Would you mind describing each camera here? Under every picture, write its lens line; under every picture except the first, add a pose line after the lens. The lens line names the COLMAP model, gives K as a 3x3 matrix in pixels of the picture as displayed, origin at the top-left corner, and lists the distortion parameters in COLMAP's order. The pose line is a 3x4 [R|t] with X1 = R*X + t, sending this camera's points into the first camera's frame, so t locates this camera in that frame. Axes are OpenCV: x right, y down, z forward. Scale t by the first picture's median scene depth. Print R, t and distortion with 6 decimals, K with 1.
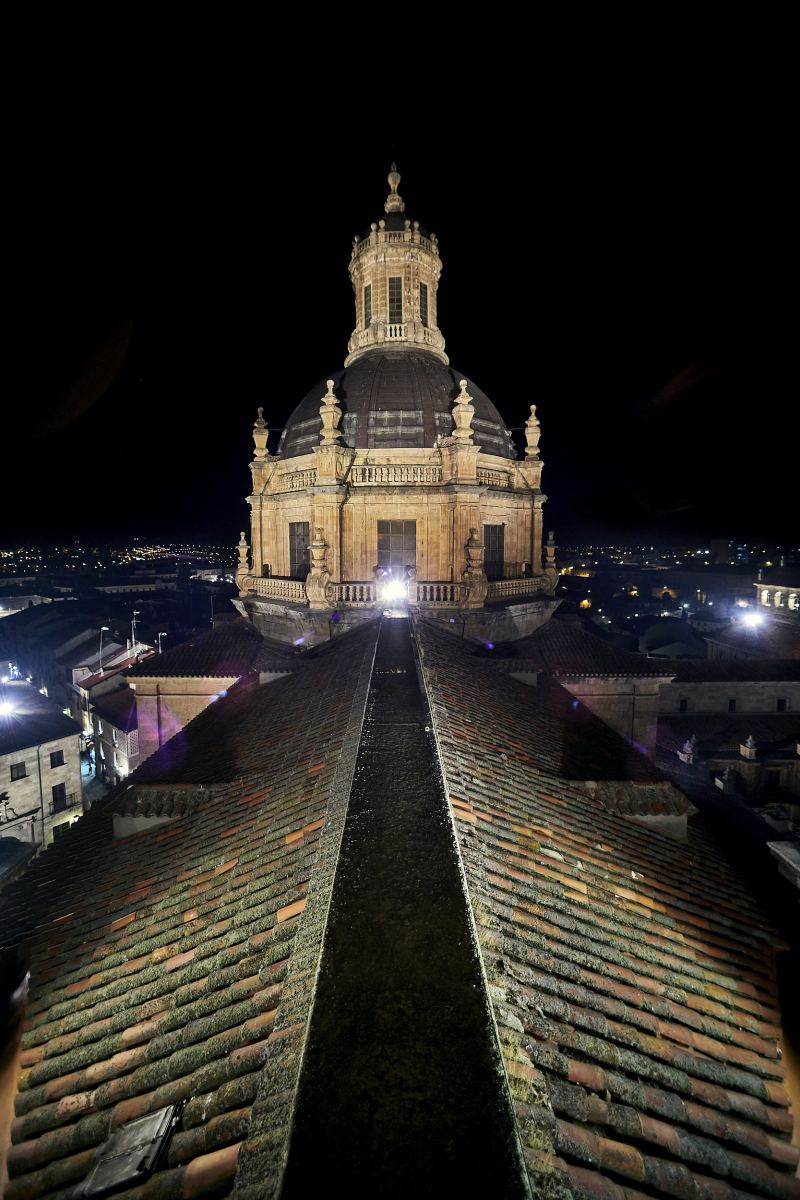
lens RADIAL K [[484.4, 0, 385.1], [0, 484.4, 574.8], [0, 0, 1]] dist [-0.058296, 0.038543]
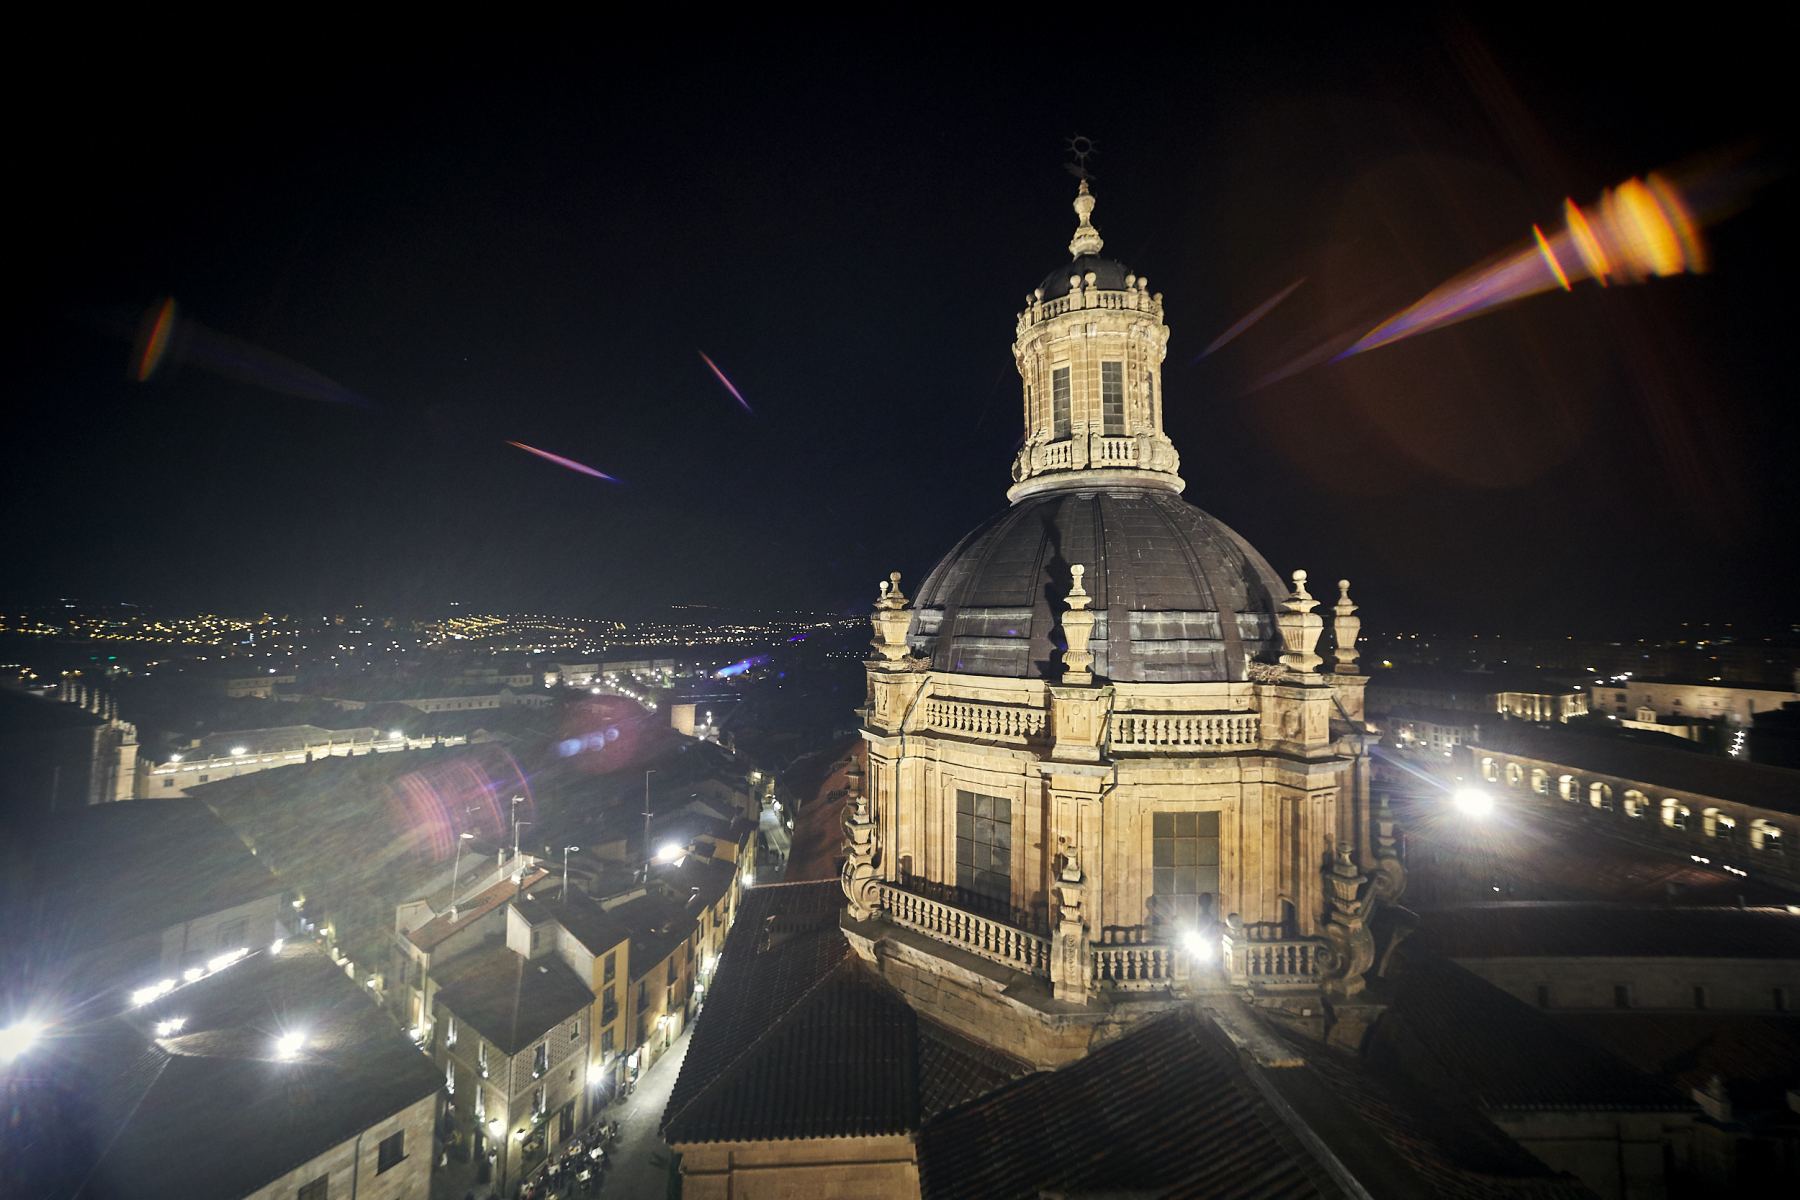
lens RADIAL K [[726.6, 0, 928.1], [0, 726.6, 598.3], [0, 0, 1]] dist [-0.058296, 0.038543]
pose [[0.996371, 0.022106, 0.082197, -0.314040], [-0.011595, 0.991935, -0.126213, -0.226176], [-0.084325, 0.124802, 0.988592, 0.159427]]
